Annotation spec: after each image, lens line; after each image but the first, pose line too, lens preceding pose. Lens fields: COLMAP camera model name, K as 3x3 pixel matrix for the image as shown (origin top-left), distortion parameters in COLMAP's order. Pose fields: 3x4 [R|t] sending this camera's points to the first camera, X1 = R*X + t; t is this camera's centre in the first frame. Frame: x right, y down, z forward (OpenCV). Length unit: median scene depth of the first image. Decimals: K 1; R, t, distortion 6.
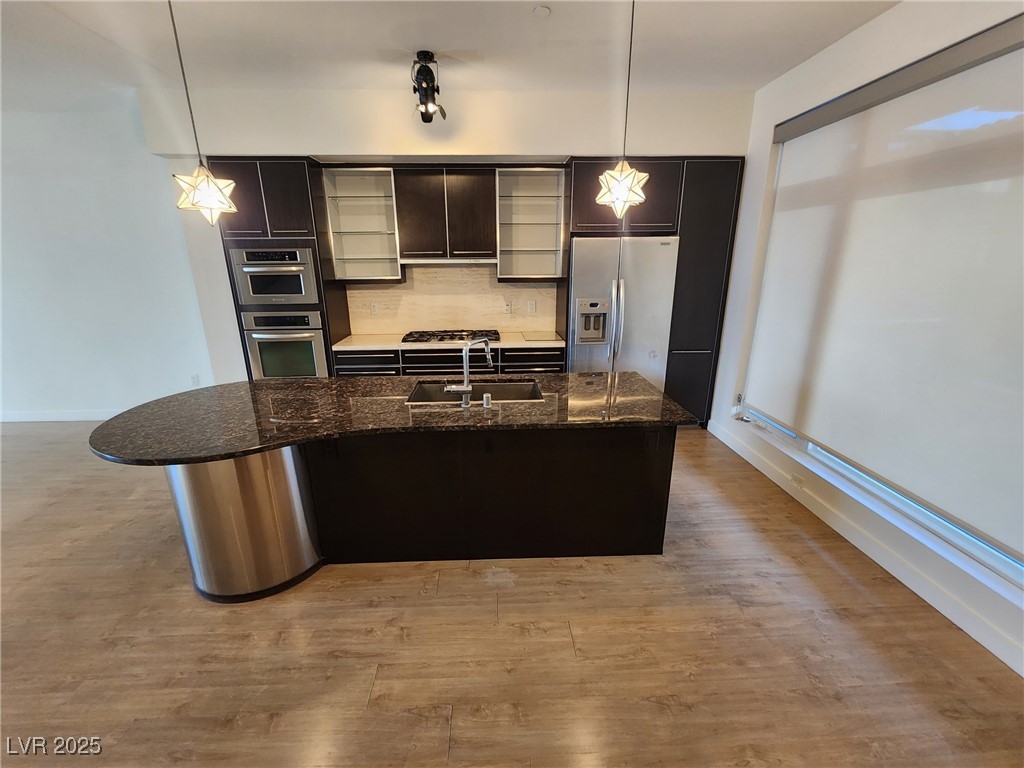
lens RADIAL K [[422.6, 0, 509.0], [0, 422.6, 381.3], [0, 0, 1]] dist [0.003126, -0.000064]
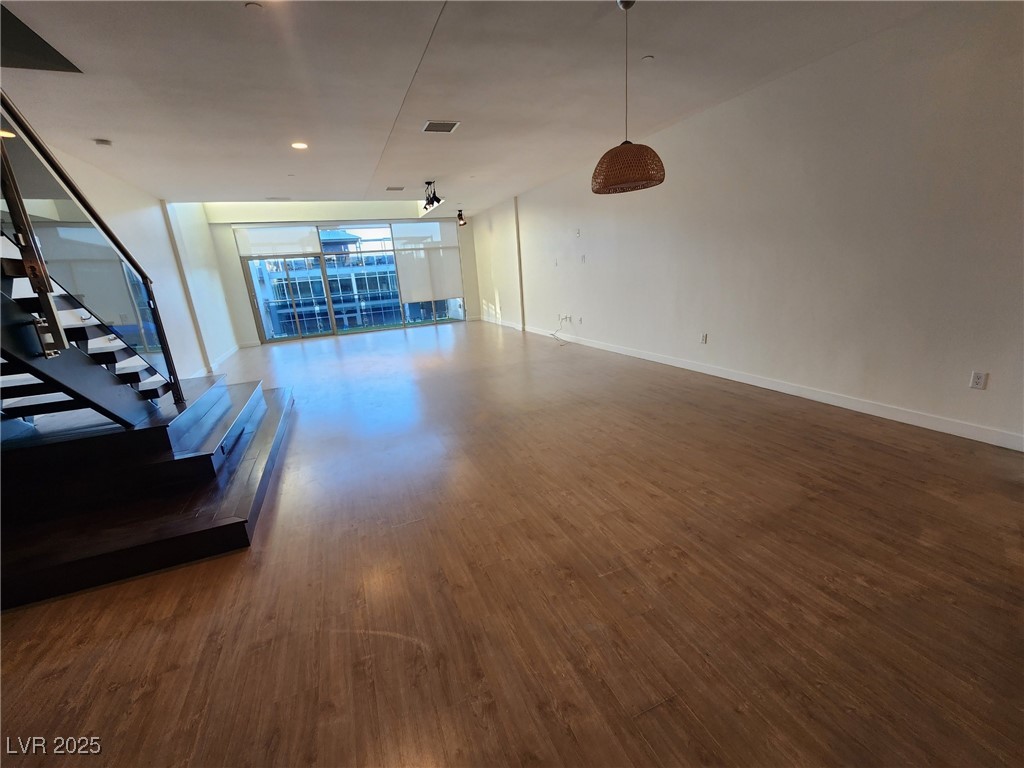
lens RADIAL K [[422.6, 0, 503.3], [0, 422.6, 383.2], [0, 0, 1]] dist [0.003126, -0.000064]
pose [[0.346600, 0.229544, -0.909493, -0.590133], [-0.208342, 0.964215, 0.163958, 0.068999], [0.914583, 0.132657, 0.382020, 0.136685]]
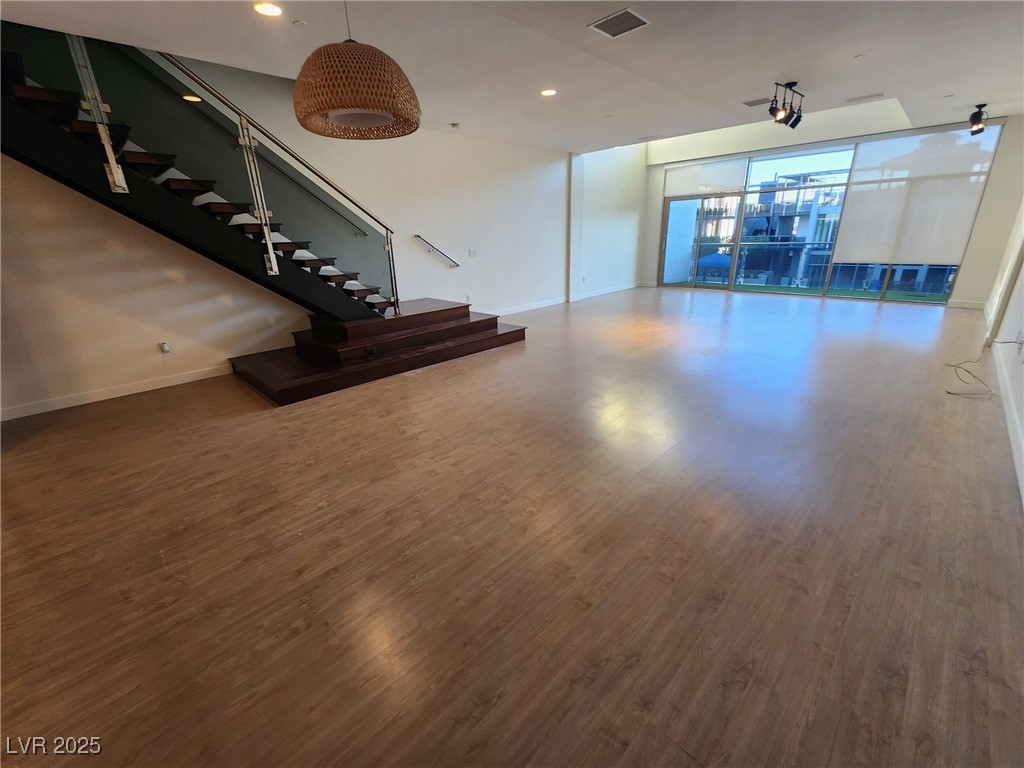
lens RADIAL K [[422.6, 0, 509.0], [0, 422.6, 385.8], [0, 0, 1]] dist [0.003126, -0.000064]
pose [[-0.726817, 0.263017, -0.634475, -1.067576], [-0.167055, 0.828333, 0.534749, -0.247289], [0.666205, 0.494657, -0.558109, 1.125064]]
